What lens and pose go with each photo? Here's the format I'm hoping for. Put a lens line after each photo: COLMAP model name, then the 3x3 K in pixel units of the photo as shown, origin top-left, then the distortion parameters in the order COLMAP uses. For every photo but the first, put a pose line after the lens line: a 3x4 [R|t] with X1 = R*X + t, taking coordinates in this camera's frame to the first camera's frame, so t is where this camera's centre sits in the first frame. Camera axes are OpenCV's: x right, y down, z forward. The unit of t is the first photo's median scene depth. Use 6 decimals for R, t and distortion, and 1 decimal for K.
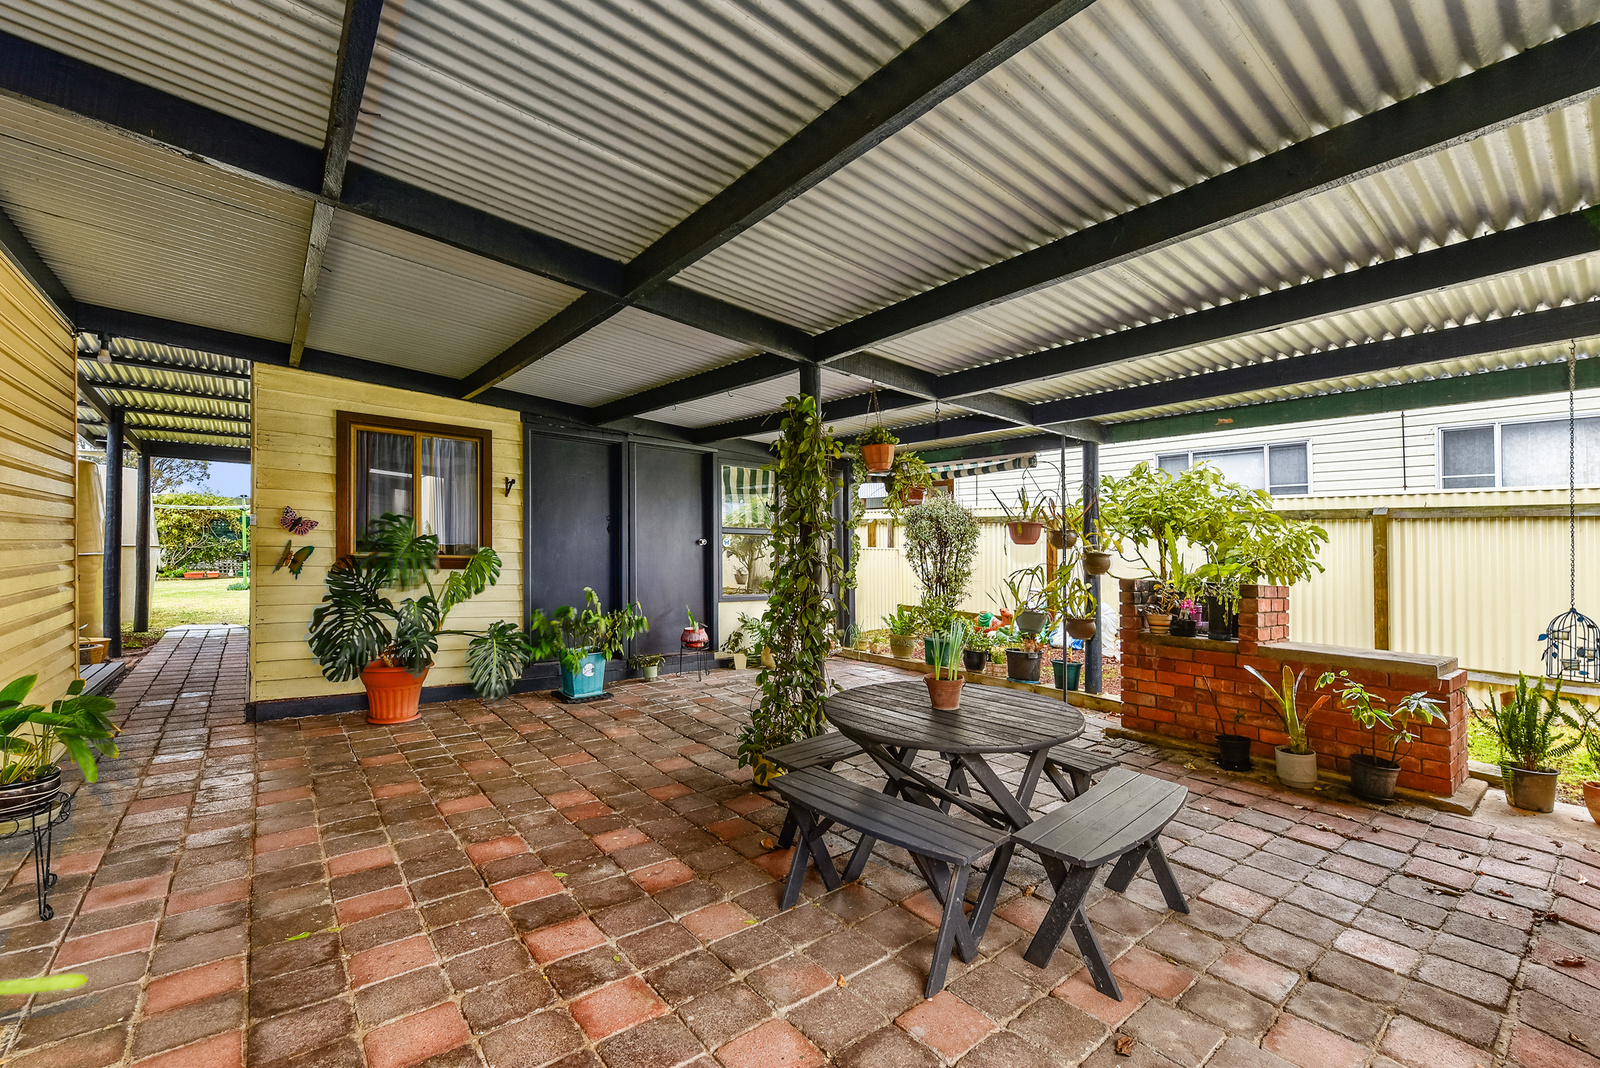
lens RADIAL K [[658.7, 0, 792.0], [0, 658.7, 527.3], [0, 0, 1]] dist [-0.002163, -0.000255]
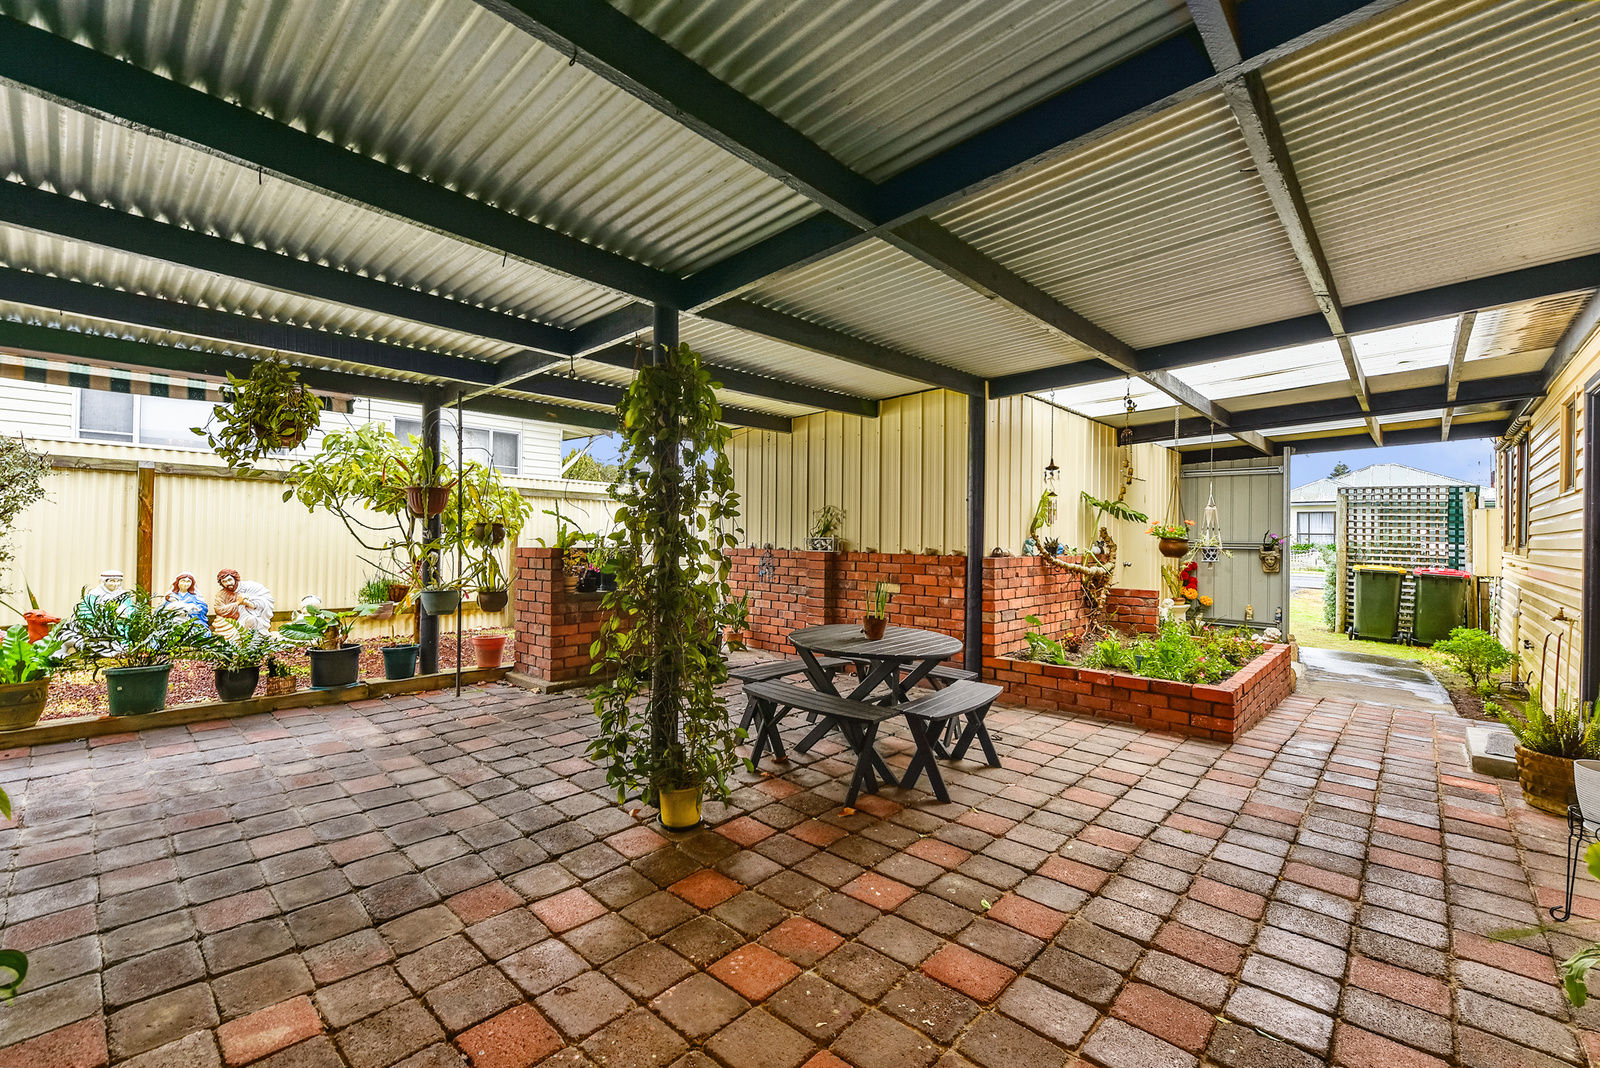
lens RADIAL K [[658.7, 0, 792.0], [0, 658.7, 527.3], [0, 0, 1]] dist [-0.002163, -0.000255]
pose [[-0.140799, -0.017578, 0.989882, -0.471706], [-0.058200, 0.998260, 0.009448, 0.006483], [-0.988326, -0.056281, -0.141577, 0.555733]]
